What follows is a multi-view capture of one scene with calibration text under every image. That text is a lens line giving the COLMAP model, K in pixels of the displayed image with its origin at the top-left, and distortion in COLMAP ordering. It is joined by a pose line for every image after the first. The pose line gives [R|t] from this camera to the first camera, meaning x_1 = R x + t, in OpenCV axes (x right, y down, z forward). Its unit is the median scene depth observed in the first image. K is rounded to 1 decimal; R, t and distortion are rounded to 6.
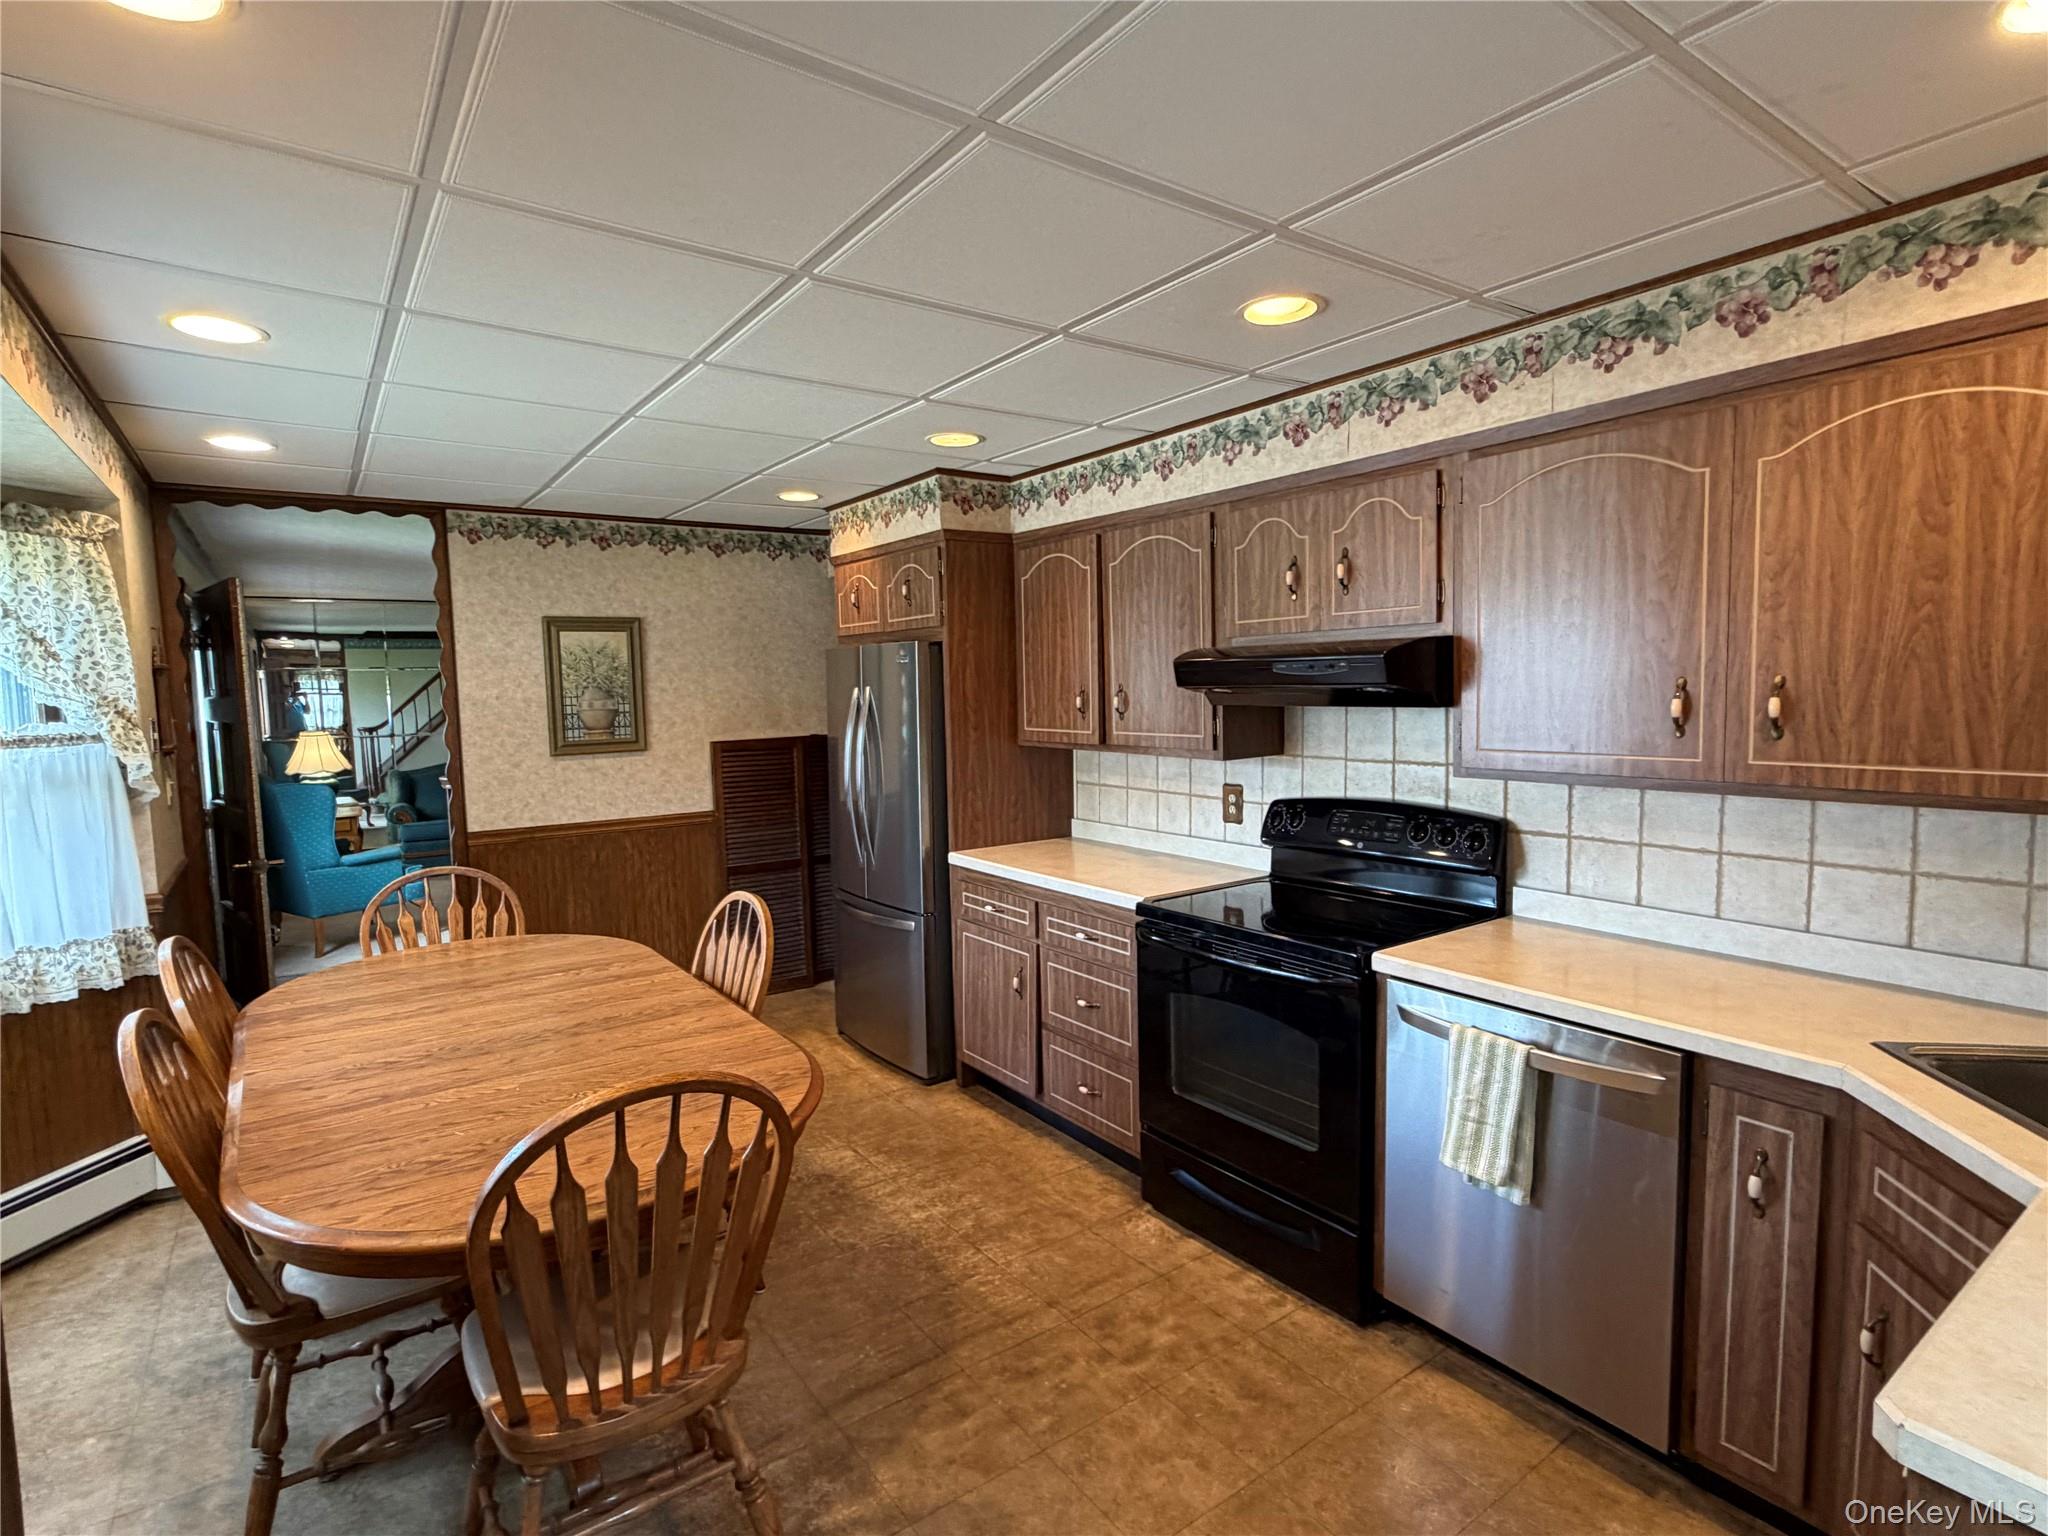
lens RADIAL K [[1010.4, 0, 1010.2], [0, 1010.4, 766.8], [0, 0, 1]] dist [0.003755, 0.000074]
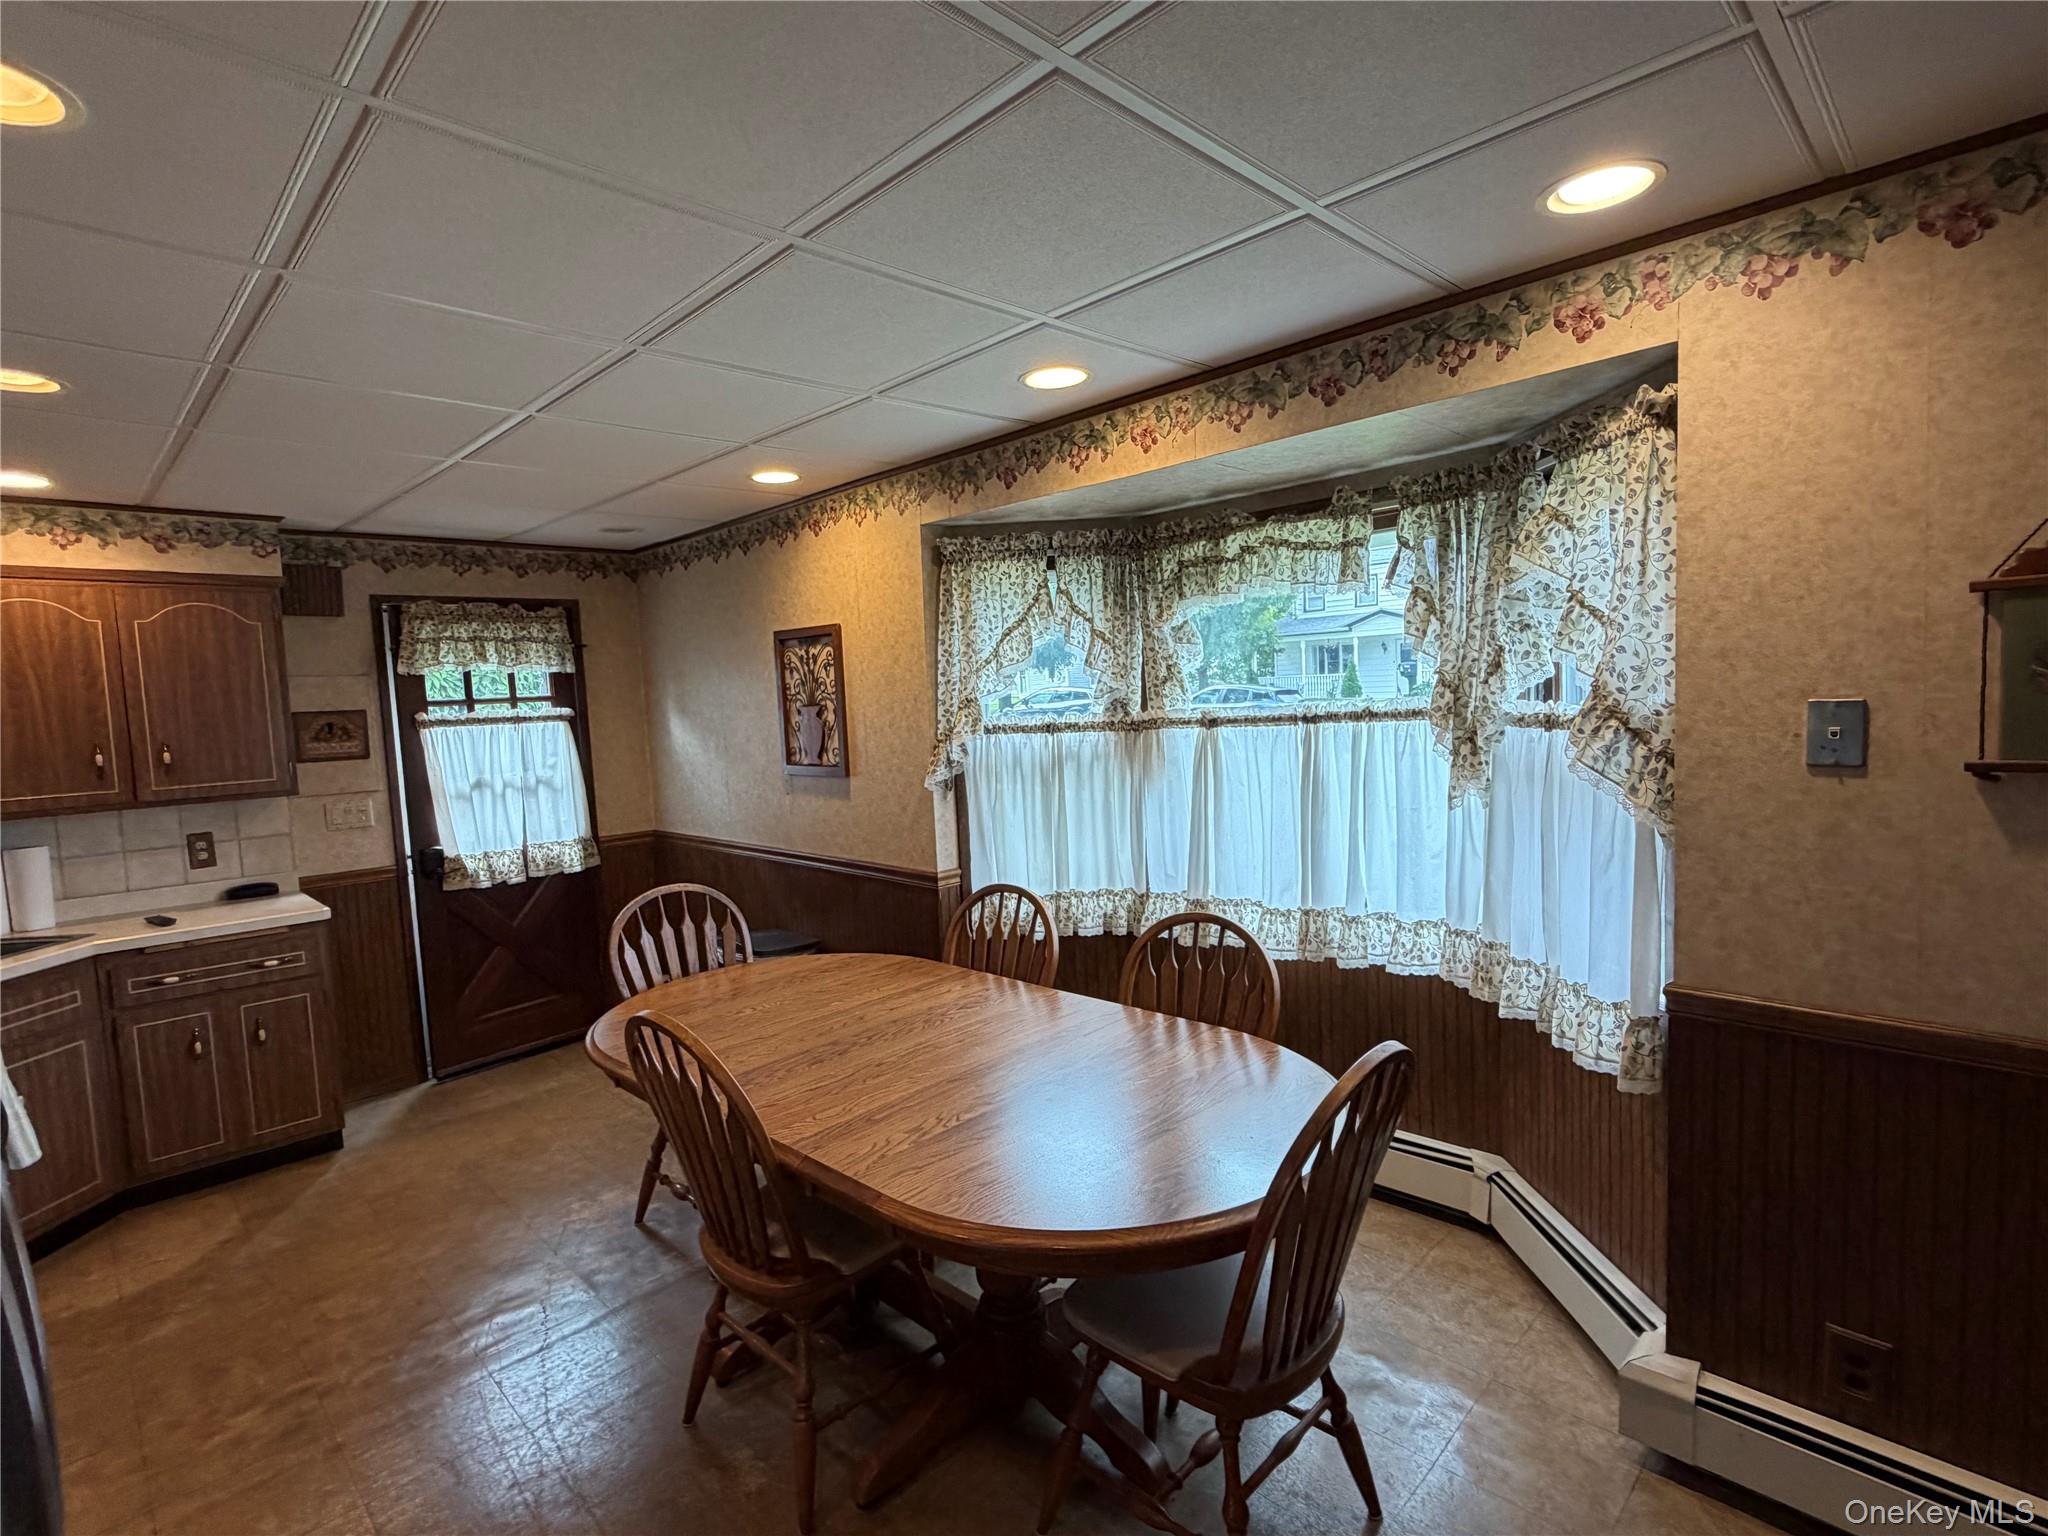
lens RADIAL K [[1010.4, 0, 1020.6], [0, 1010.4, 773.4], [0, 0, 1]] dist [0.003755, 0.000074]
pose [[-0.983820, 0.079189, -0.160707, -0.371671], [0.051941, 0.984559, 0.167172, -0.129475], [0.171464, 0.156120, -0.972742, 1.558331]]
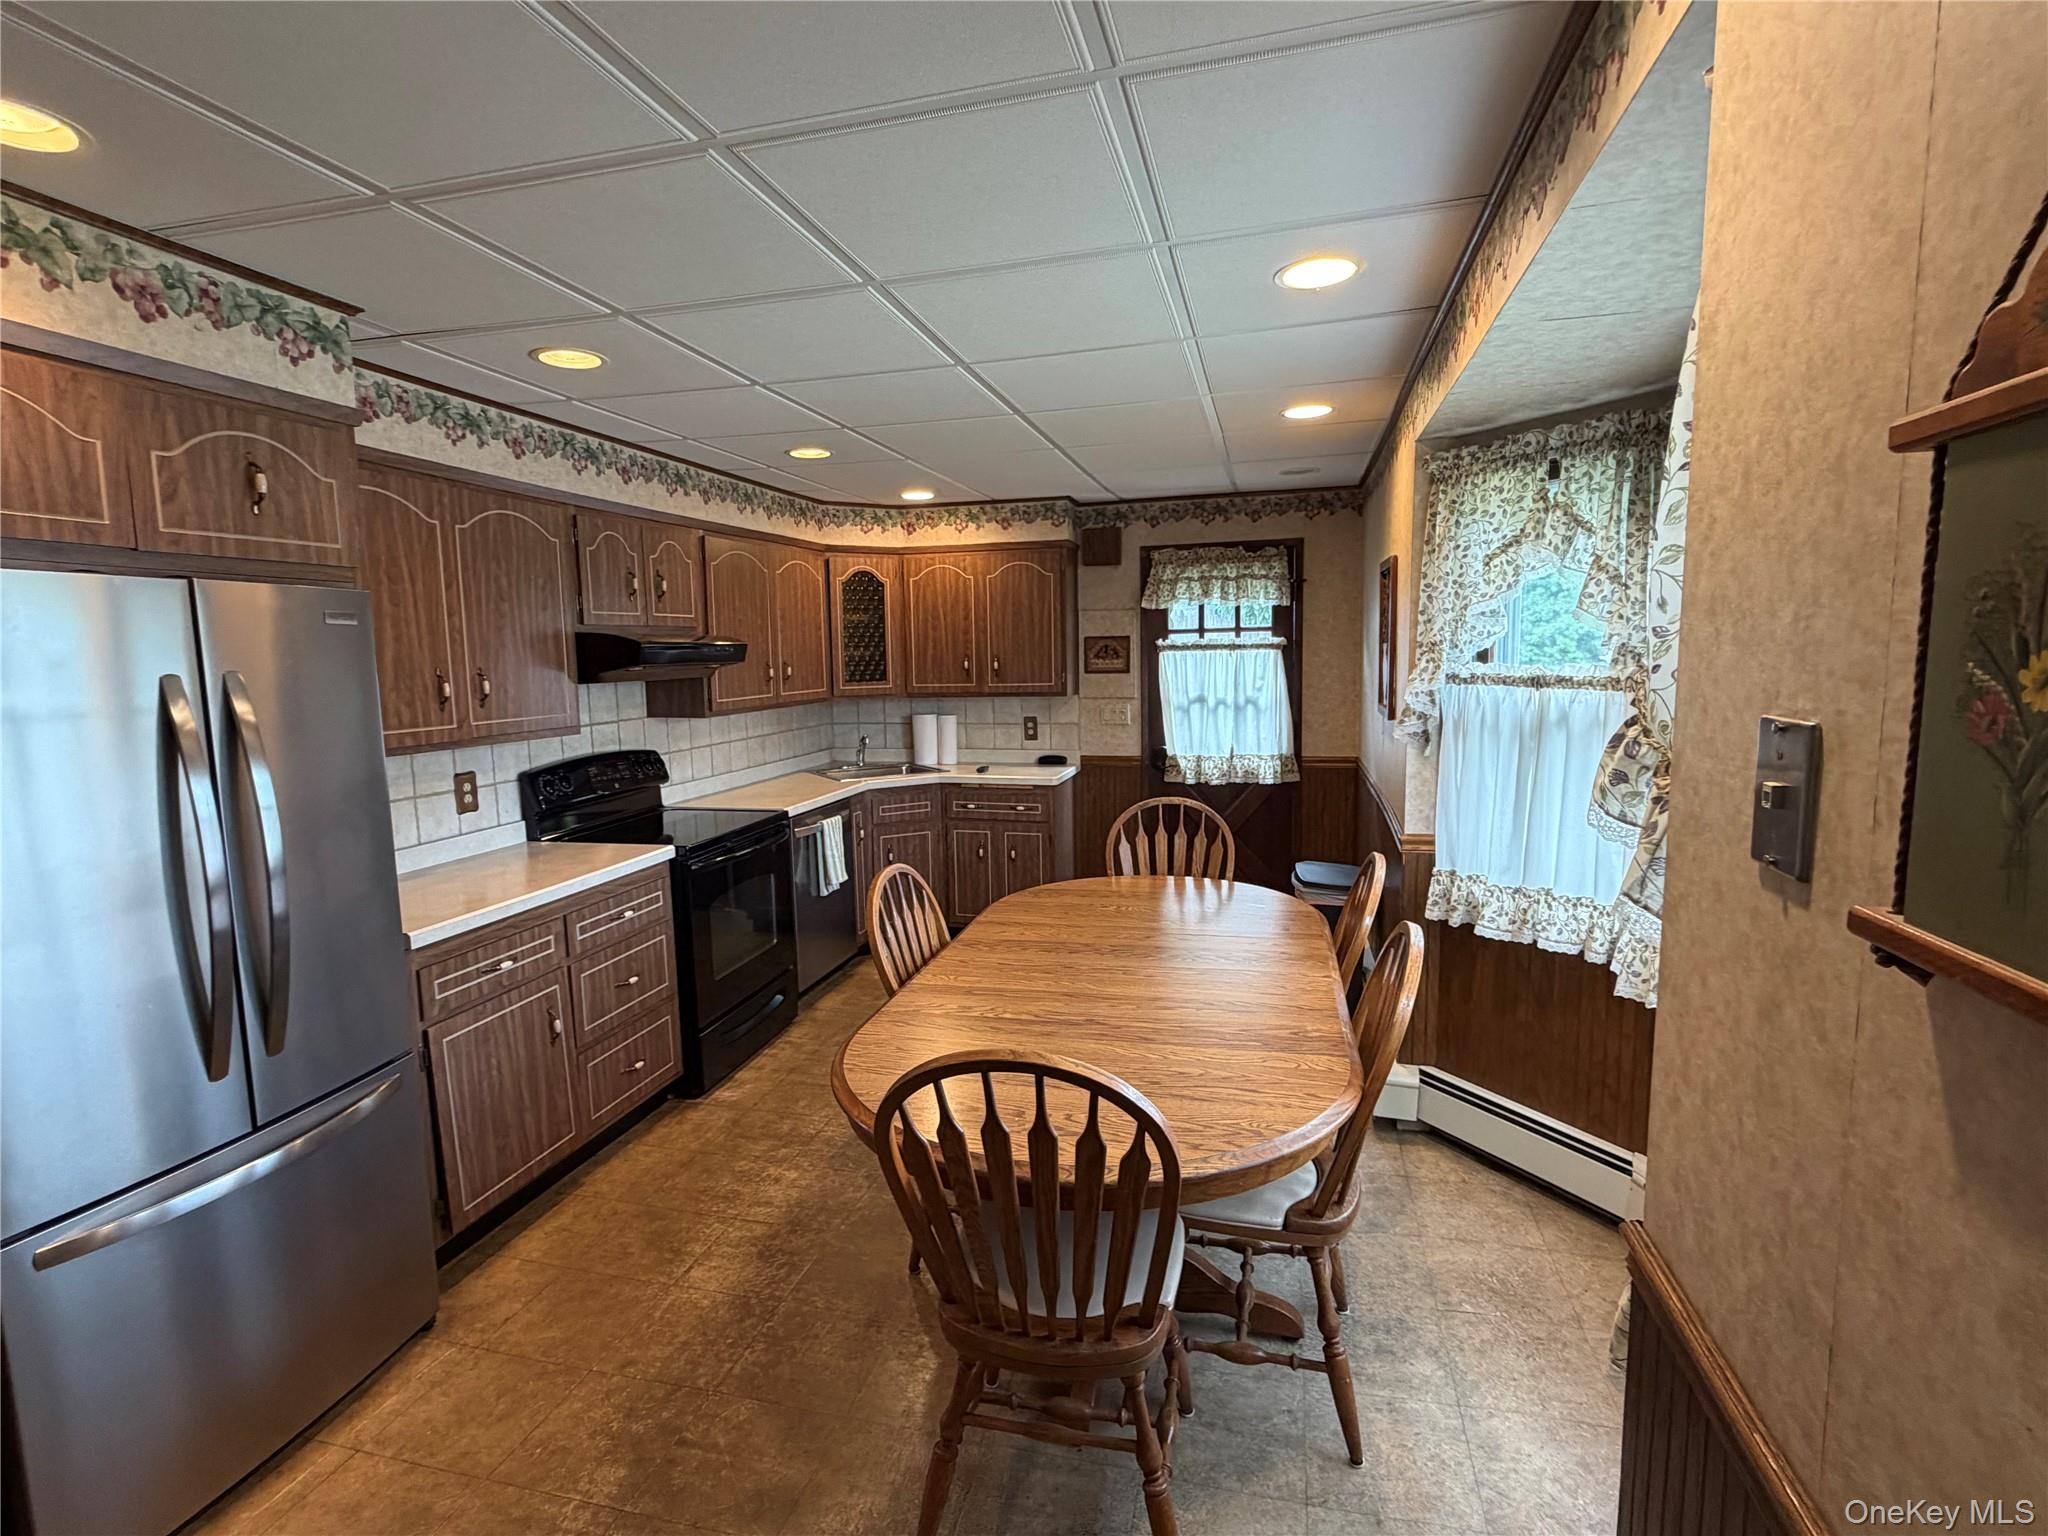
lens RADIAL K [[1010.4, 0, 1012.3], [0, 1010.4, 767.4], [0, 0, 1]] dist [0.003755, 0.000074]
pose [[-0.638219, -0.054858, 0.767898, -0.986289], [0.099114, 0.983302, 0.152622, -0.096010], [-0.763448, 0.173516, -0.622125, 1.378952]]
